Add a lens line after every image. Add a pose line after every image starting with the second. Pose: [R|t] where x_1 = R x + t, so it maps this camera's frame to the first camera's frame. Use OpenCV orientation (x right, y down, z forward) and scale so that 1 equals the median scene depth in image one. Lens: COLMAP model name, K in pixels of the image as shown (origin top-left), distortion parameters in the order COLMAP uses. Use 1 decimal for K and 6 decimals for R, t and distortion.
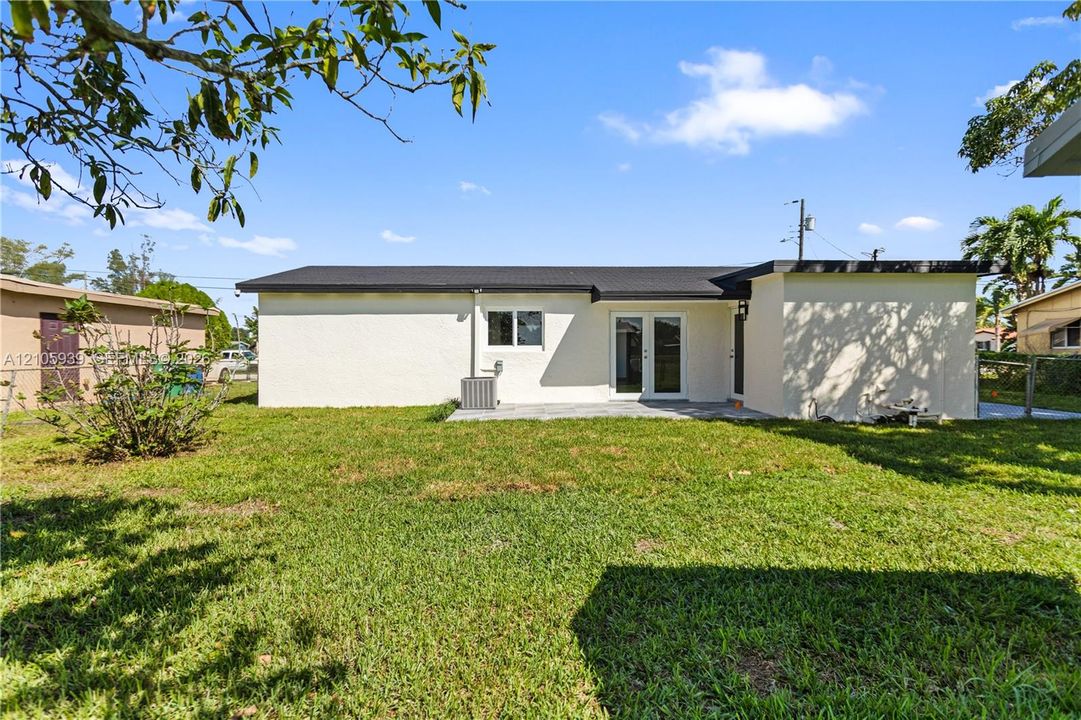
lens RADIAL K [[520.7, 0, 511.9], [0, 520.7, 367.7], [0, 0, 1]] dist [0.000183, -0.000107]
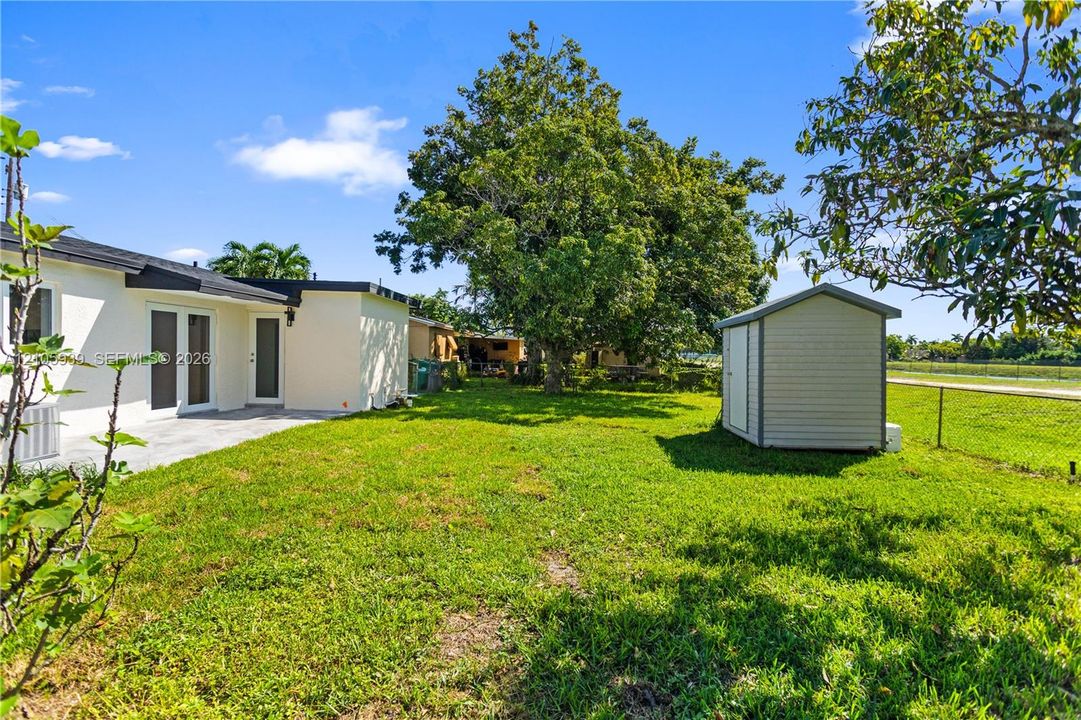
lens RADIAL K [[520.7, 0, 551.5], [0, 520.7, 366.2], [0, 0, 1]] dist [0.000183, -0.000107]
pose [[0.072344, -0.016936, 0.997236, -0.510591], [0.016392, 0.999741, 0.015789, -0.017173], [-0.997245, 0.015205, 0.072603, 0.367849]]
